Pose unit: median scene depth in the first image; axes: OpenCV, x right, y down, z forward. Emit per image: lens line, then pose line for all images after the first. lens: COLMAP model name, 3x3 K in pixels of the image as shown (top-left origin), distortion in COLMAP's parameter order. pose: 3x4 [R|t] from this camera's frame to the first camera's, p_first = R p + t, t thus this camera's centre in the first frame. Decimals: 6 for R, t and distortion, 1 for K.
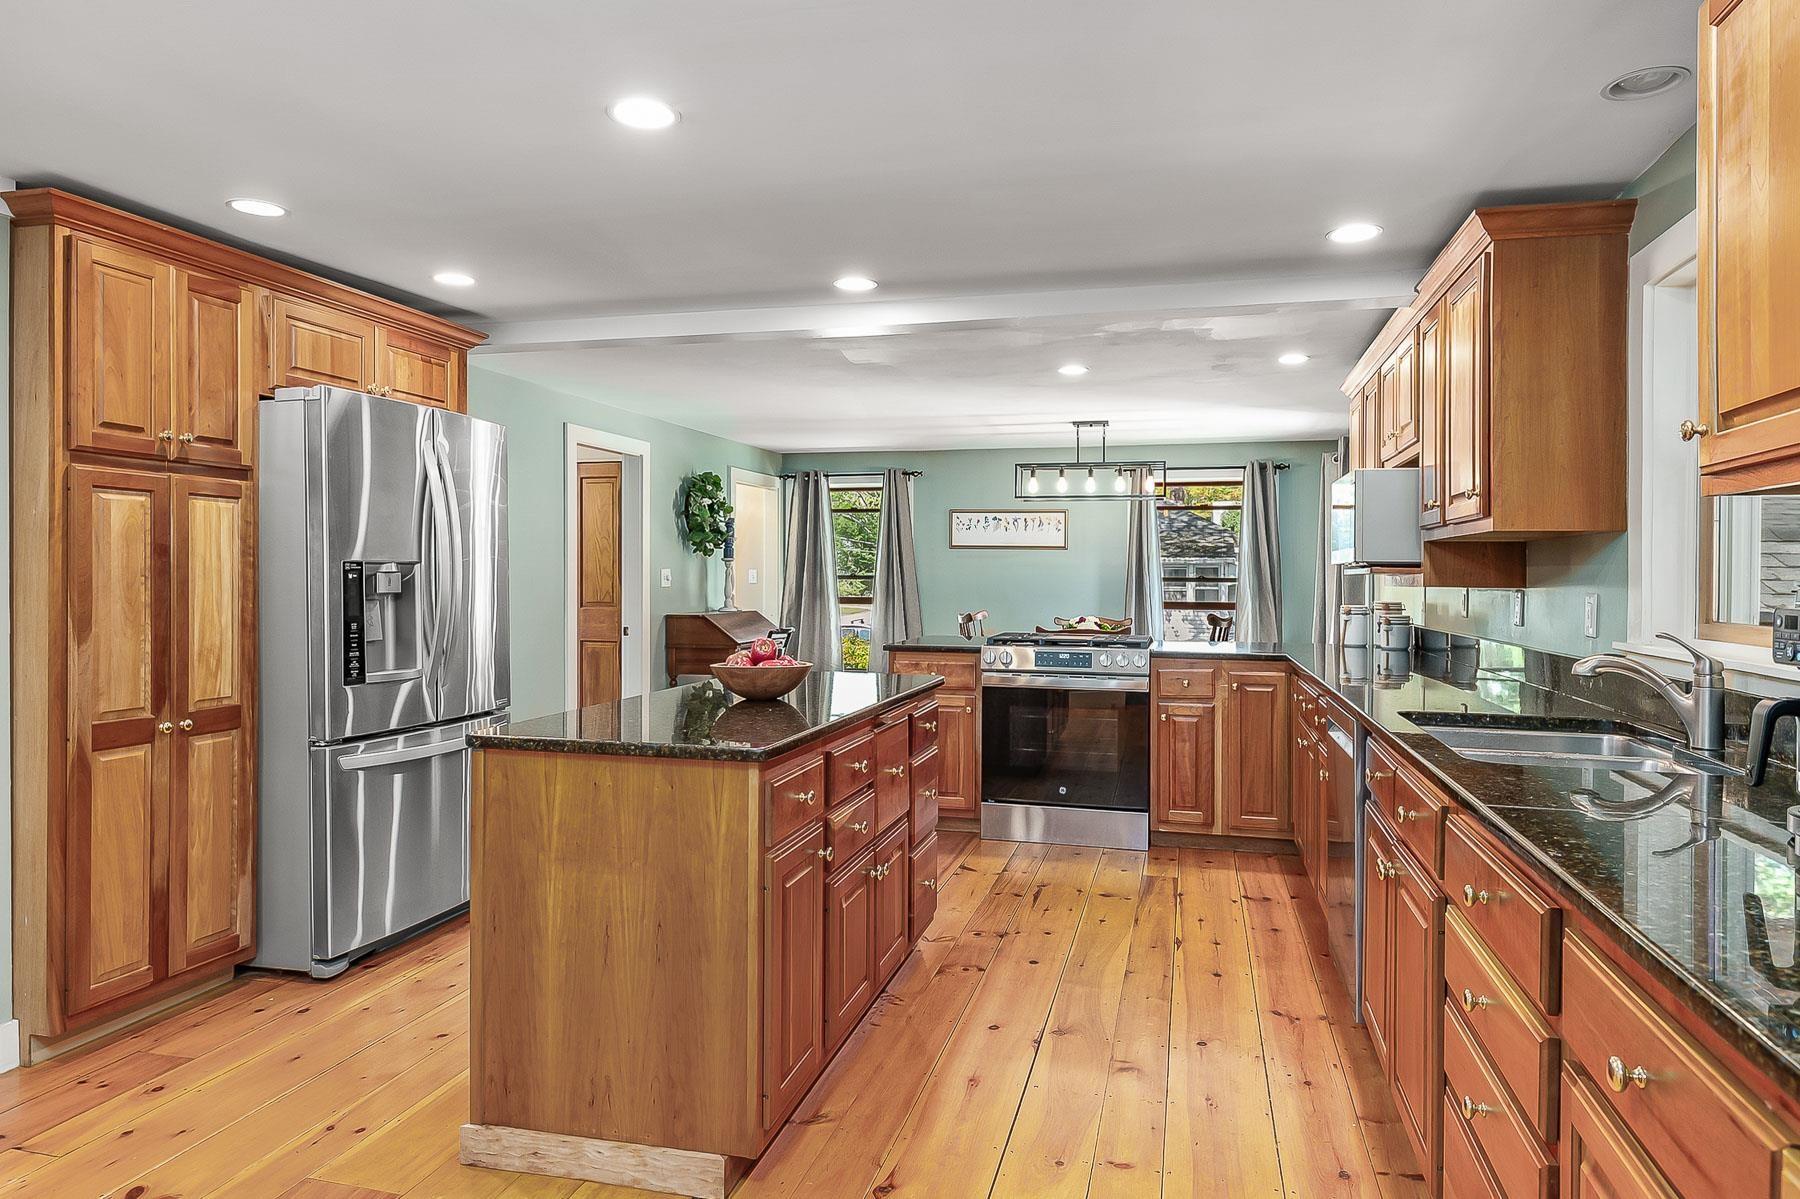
lens RADIAL K [[1096.3, 0, 854.6], [0, 1096.3, 576.2], [0, 0, 1]] dist [0.025085, -0.004667]
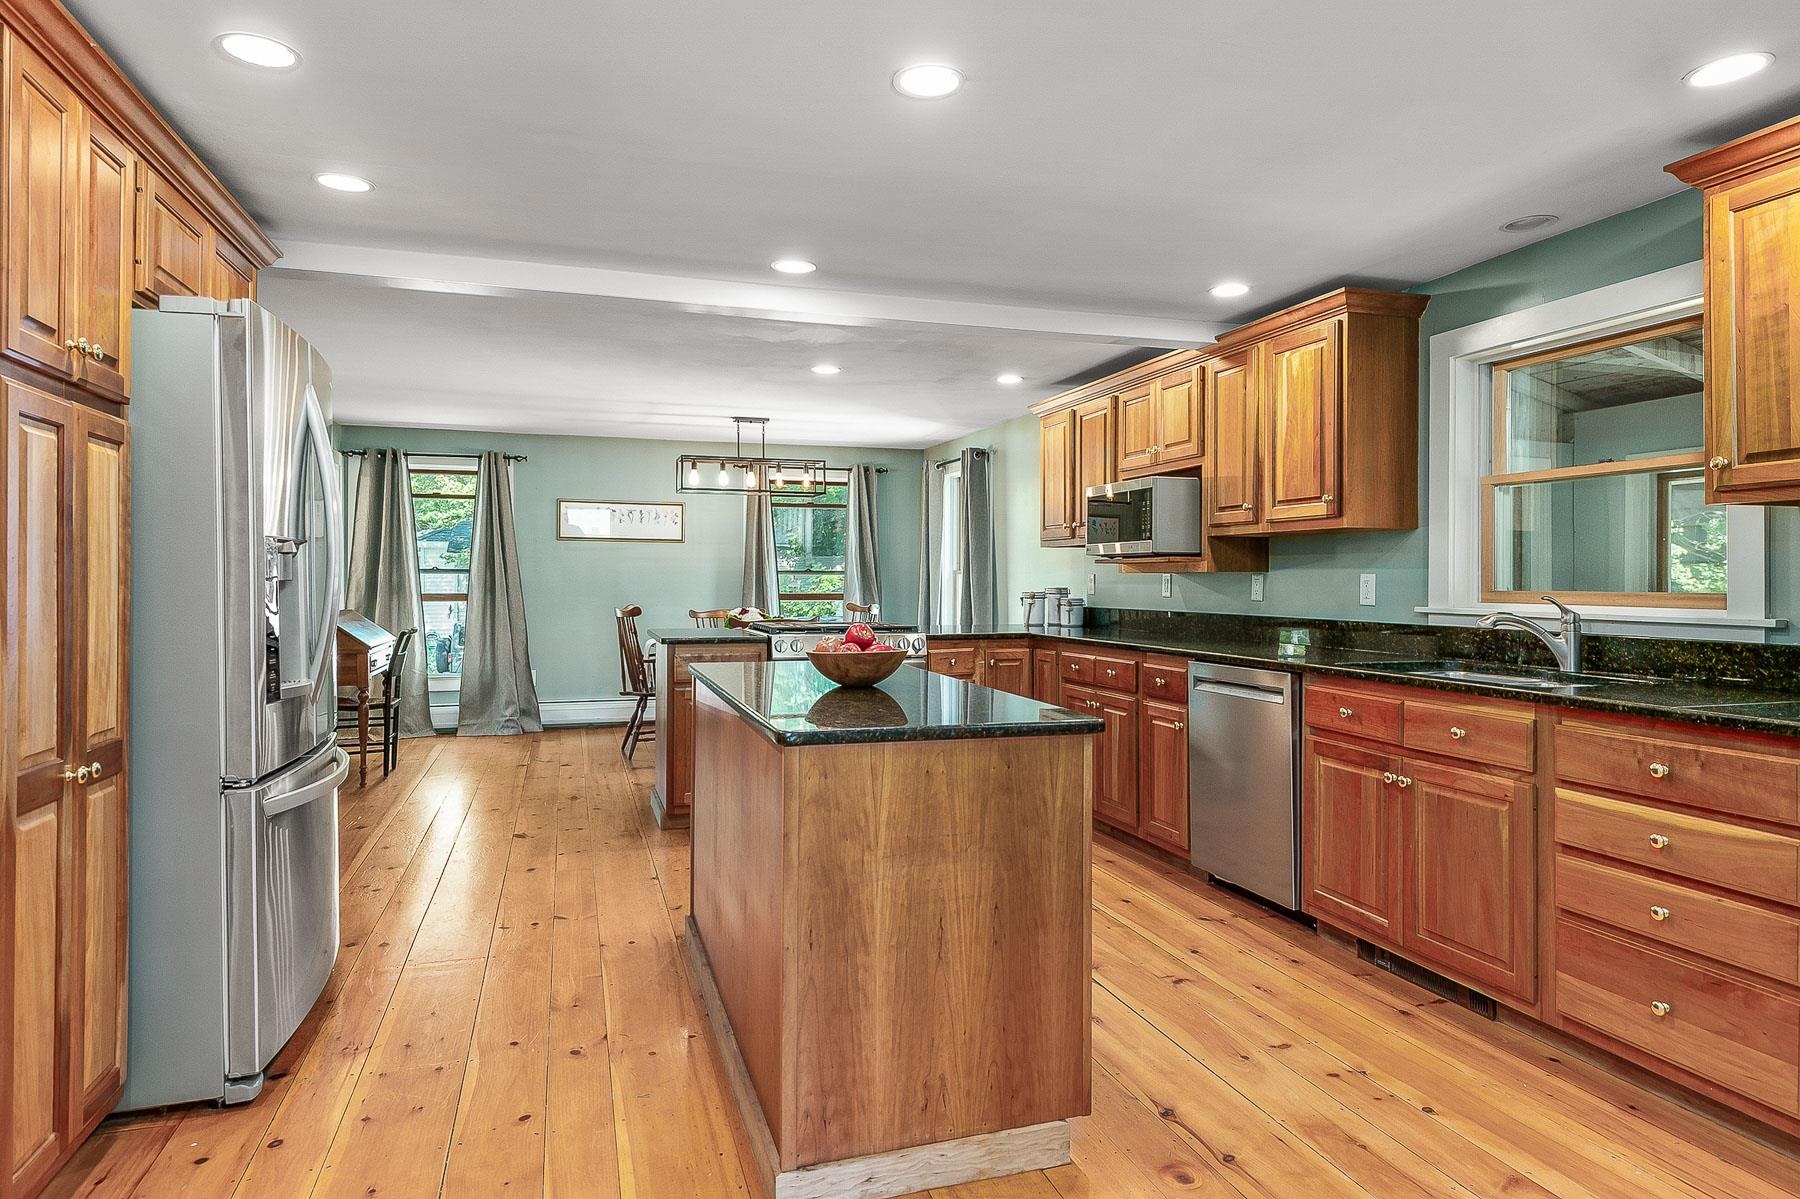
lens RADIAL K [[1096.3, 0, 893.7], [0, 1096.3, 573.2], [0, 0, 1]] dist [0.025085, -0.004667]
pose [[0.844975, -0.001324, 0.534804, -0.545910], [0.001728, 0.999998, -0.000255, 0.012276], [-0.534803, 0.001140, 0.844976, 0.150512]]
